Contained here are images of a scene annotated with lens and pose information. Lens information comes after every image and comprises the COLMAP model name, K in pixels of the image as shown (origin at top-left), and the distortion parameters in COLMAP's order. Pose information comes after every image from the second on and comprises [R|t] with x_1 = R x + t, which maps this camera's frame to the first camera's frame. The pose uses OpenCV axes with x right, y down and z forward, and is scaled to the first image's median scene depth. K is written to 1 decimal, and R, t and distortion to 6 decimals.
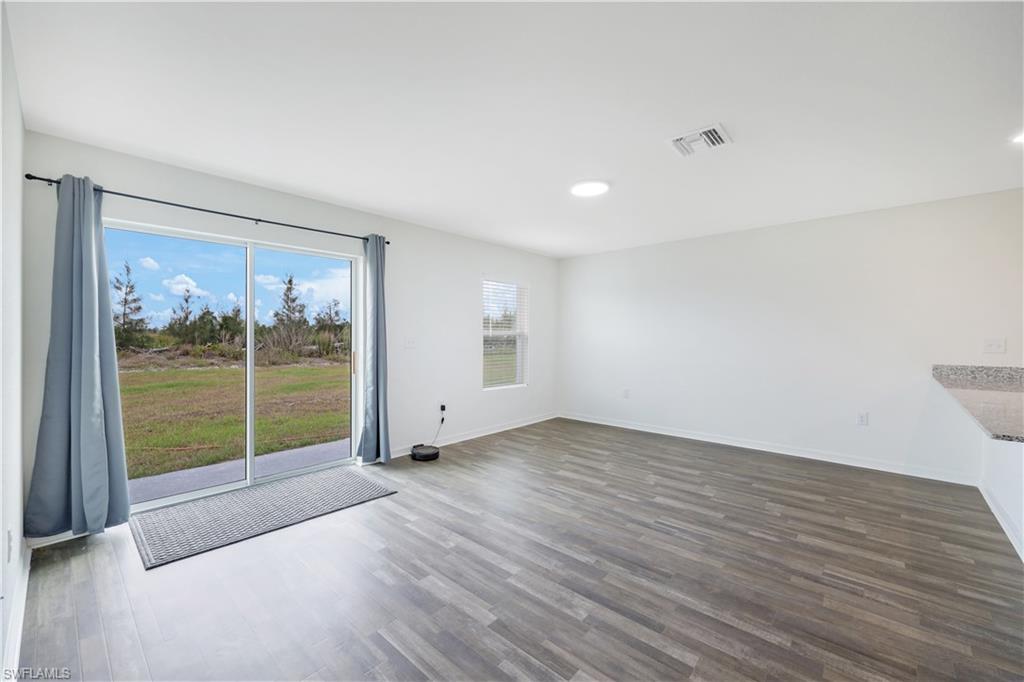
lens RADIAL K [[412.7, 0, 512.7], [0, 412.7, 335.7], [0, 0, 1]] dist [-0.004008, 0.001173]
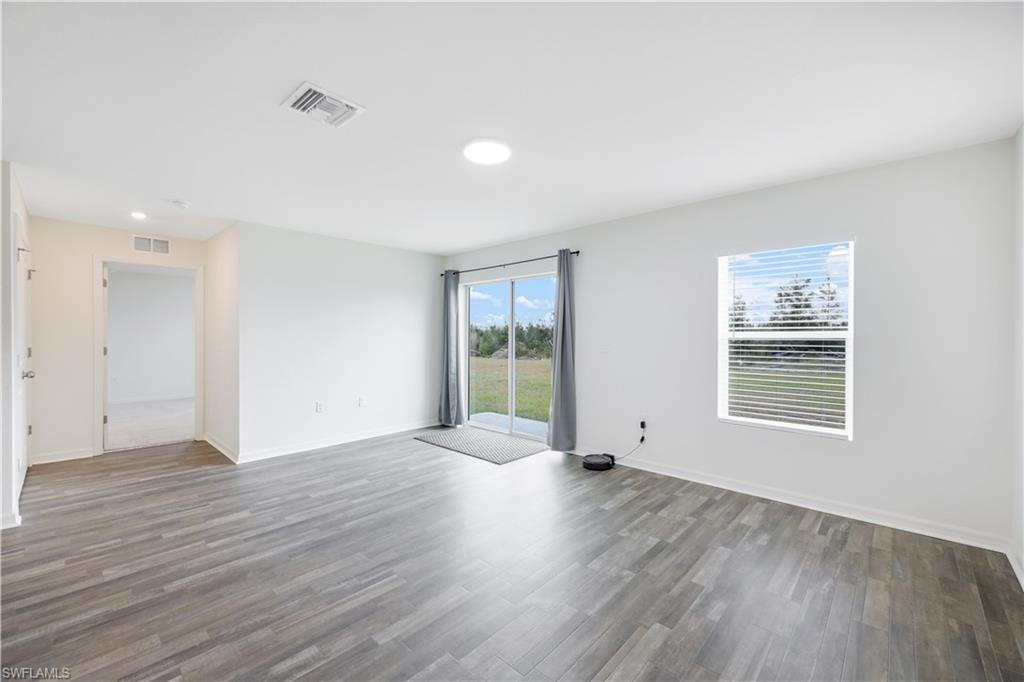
lens RADIAL K [[412.7, 0, 506.4], [0, 412.7, 337.7], [0, 0, 1]] dist [-0.004008, 0.001173]
pose [[-0.015973, 0.001151, -0.999872, 0.821649], [-0.004538, 0.999989, 0.001223, -0.003462], [0.999862, 0.004557, -0.015968, 0.887367]]
